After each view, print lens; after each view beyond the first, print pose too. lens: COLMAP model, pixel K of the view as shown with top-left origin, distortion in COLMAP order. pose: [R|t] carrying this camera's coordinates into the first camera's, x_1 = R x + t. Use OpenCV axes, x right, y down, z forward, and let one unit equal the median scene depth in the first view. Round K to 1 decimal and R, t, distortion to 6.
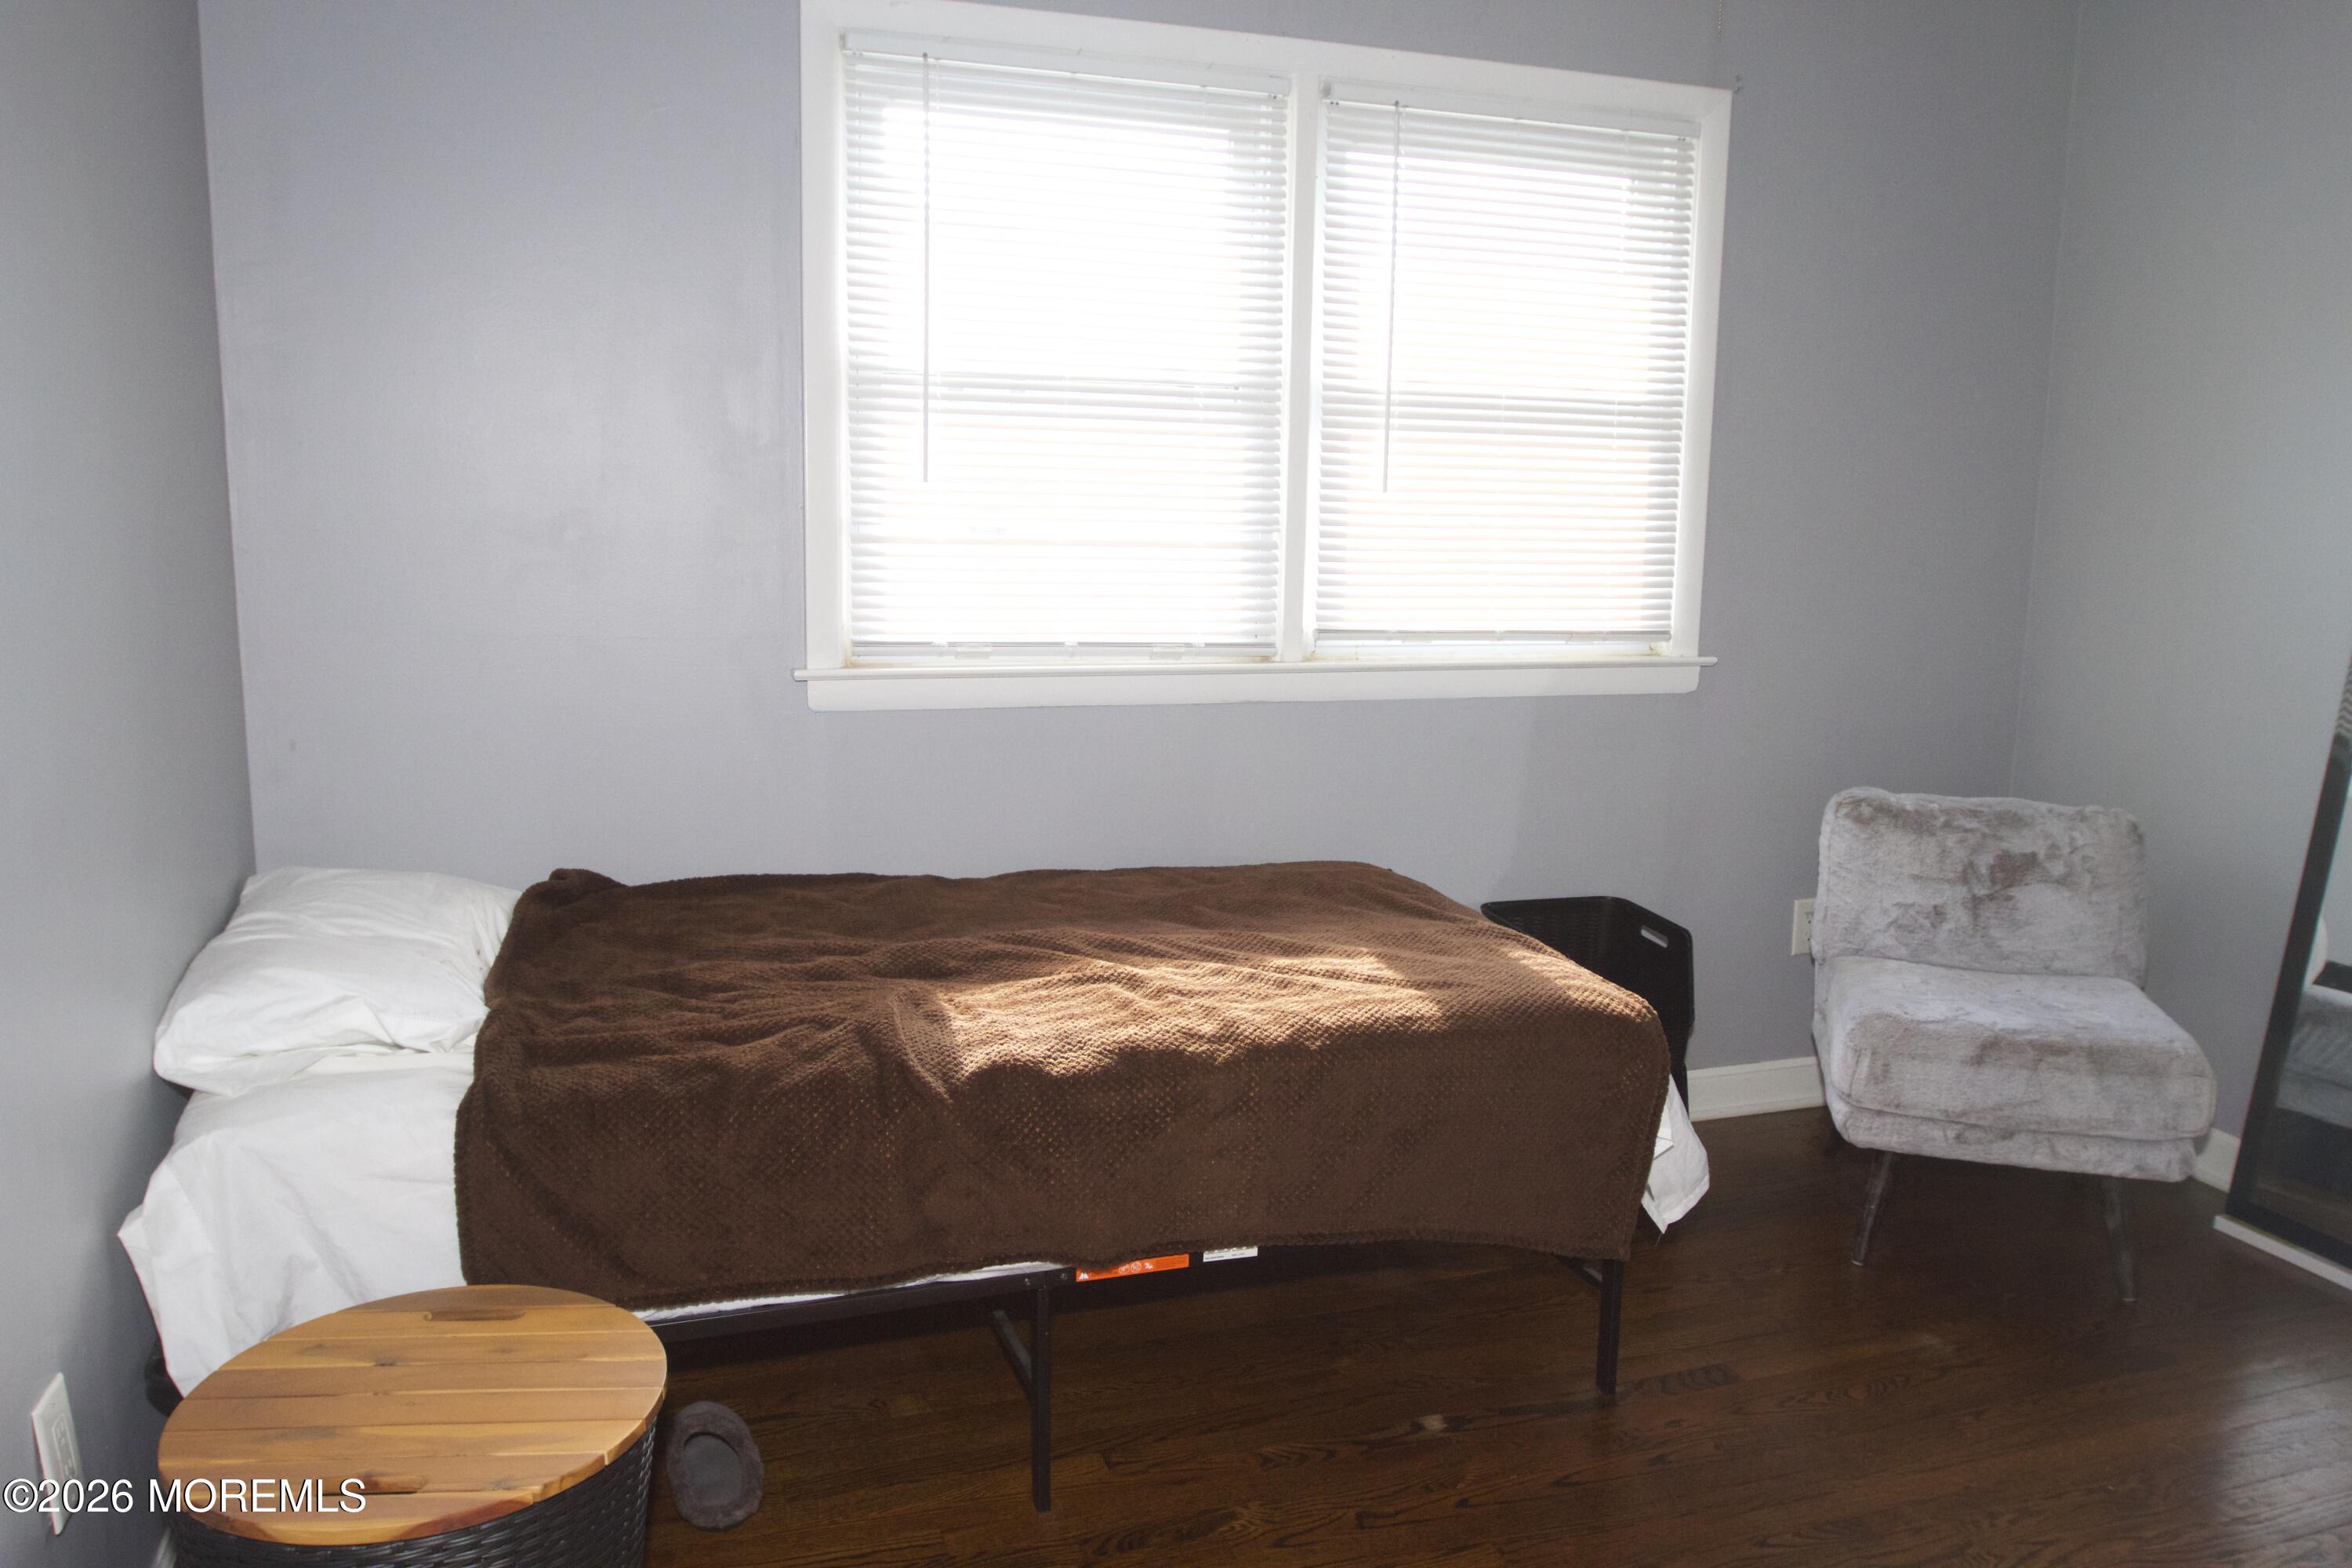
lens RADIAL K [[1730.9, 0, 1158.1], [0, 1730.9, 779.0], [0, 0, 1]] dist [-0.077752, 0.047902]
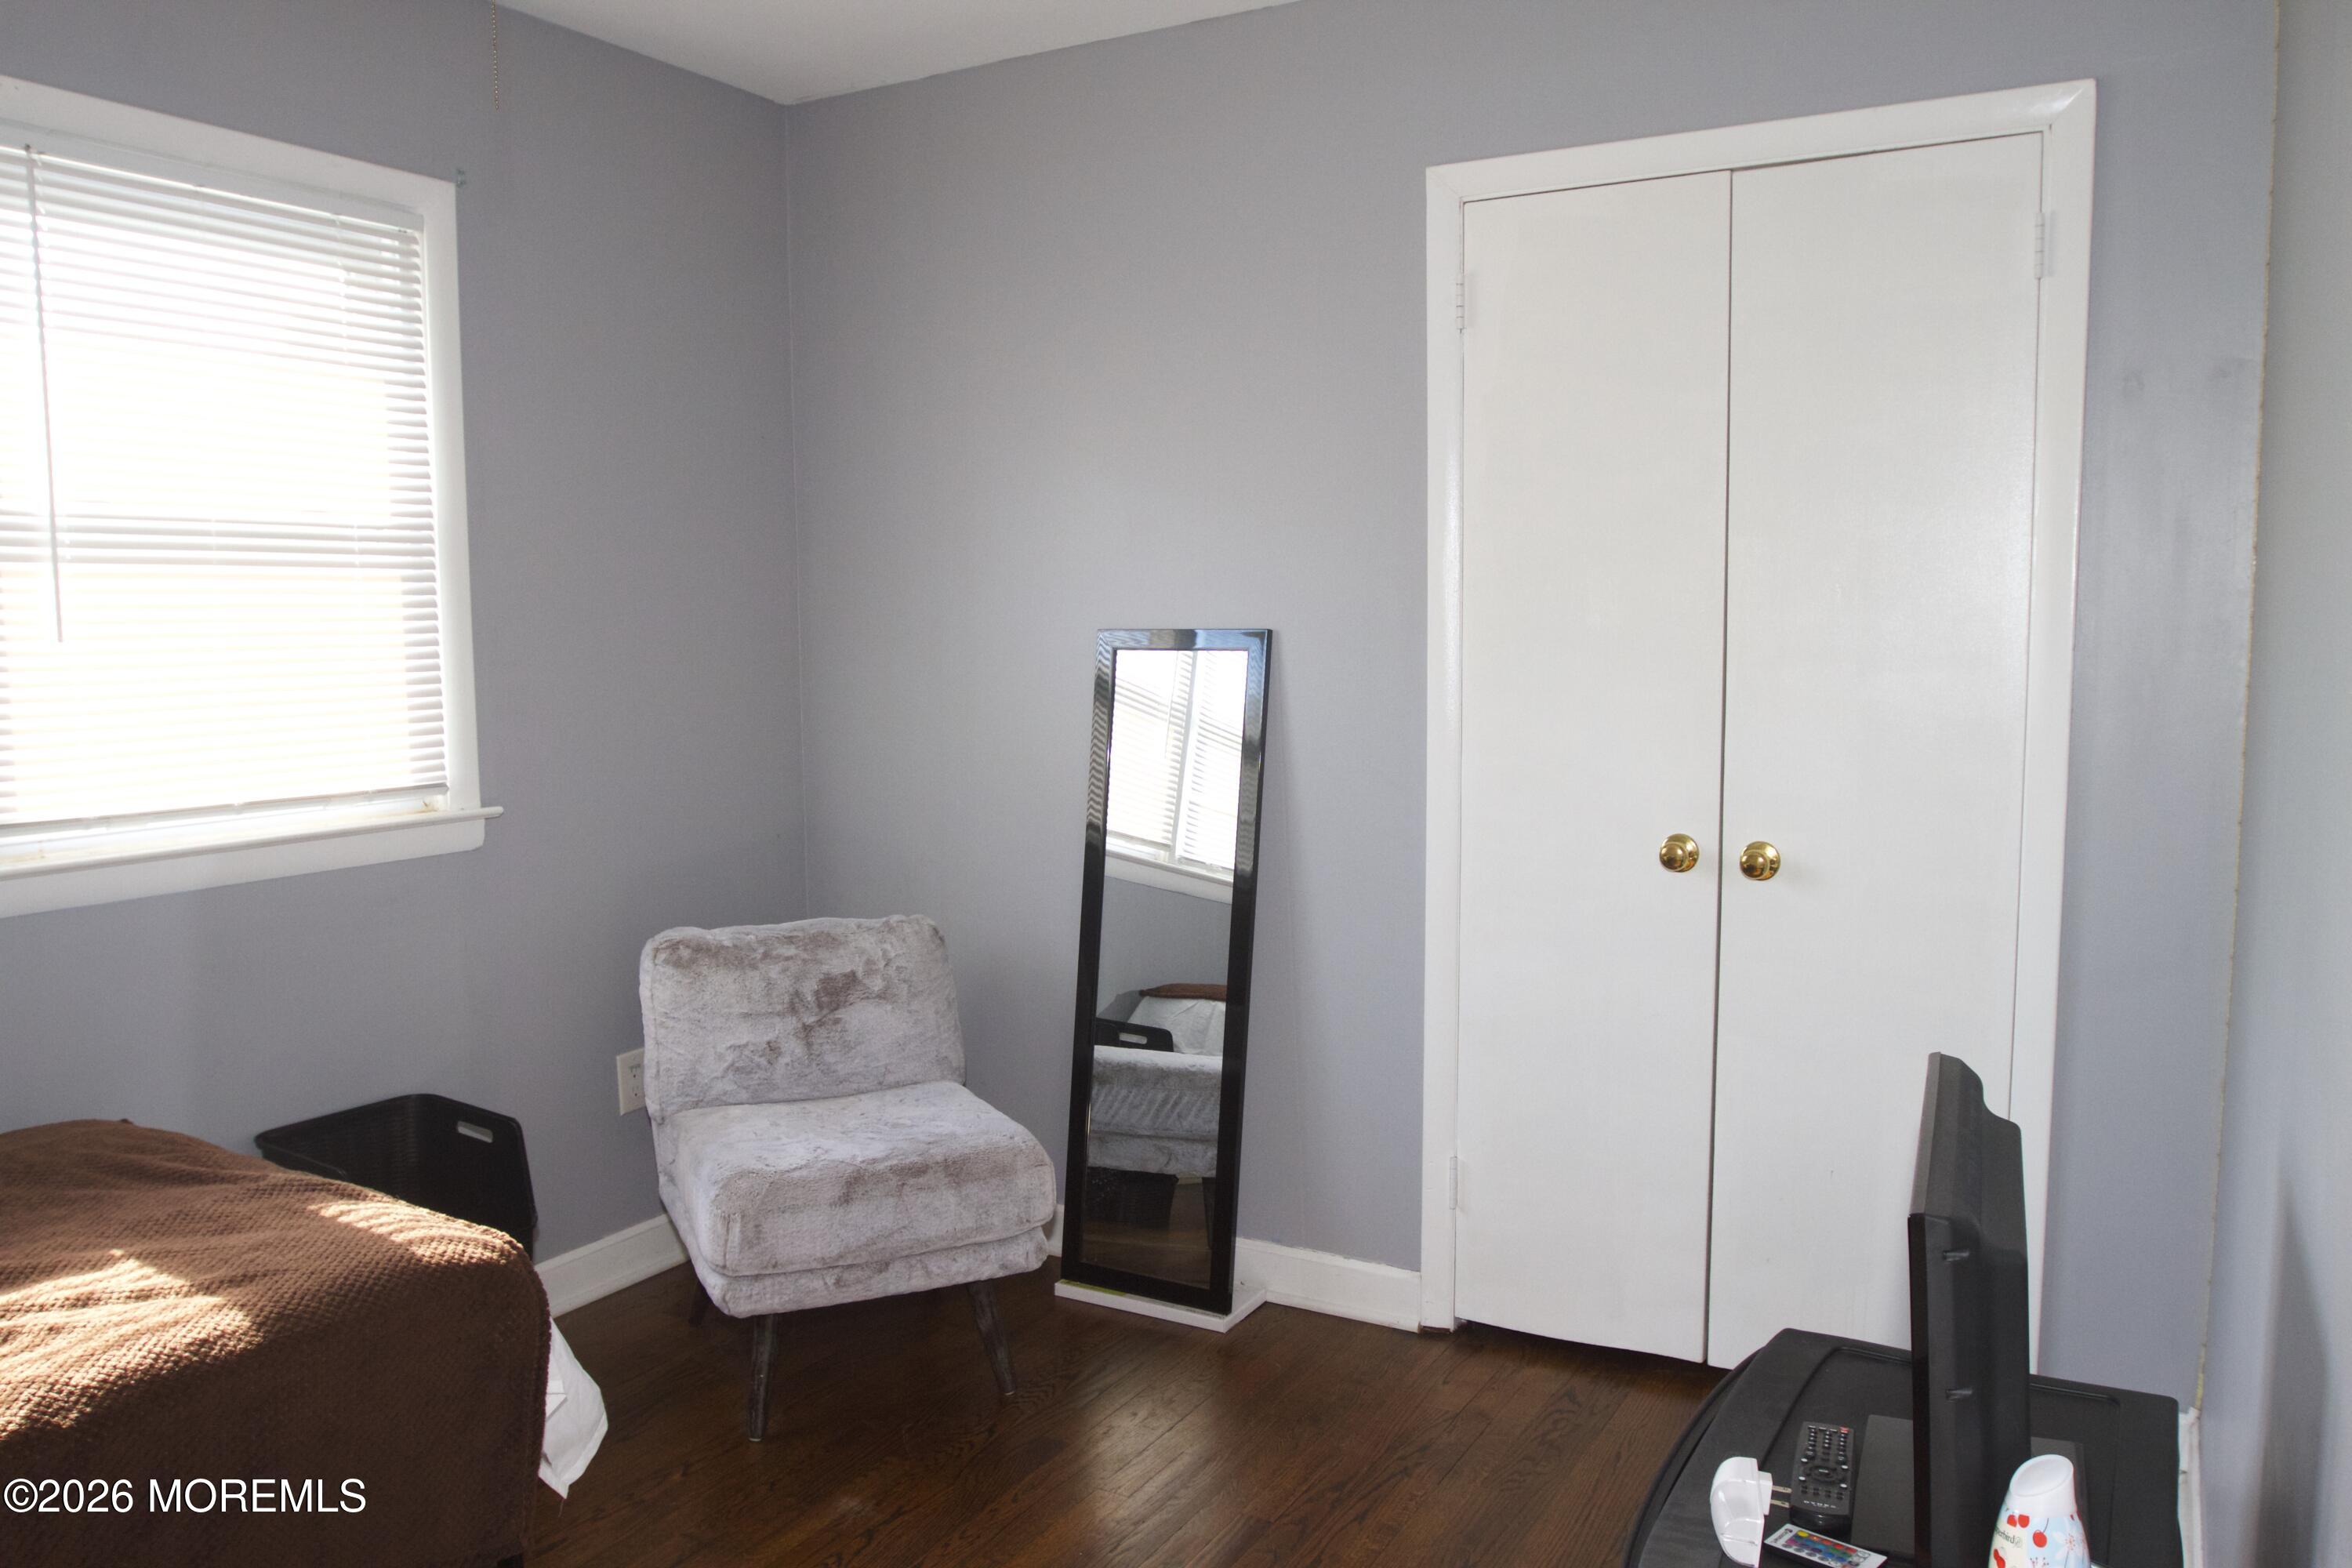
lens RADIAL K [[1730.9, 0, 1180.4], [0, 1730.9, 789.0], [0, 0, 1]] dist [-0.077752, 0.047902]
pose [[0.743135, -0.091530, 0.662852, -0.004239], [0.128692, 0.991657, -0.007345, -0.031929], [-0.656649, 0.090762, 0.748715, 0.109831]]
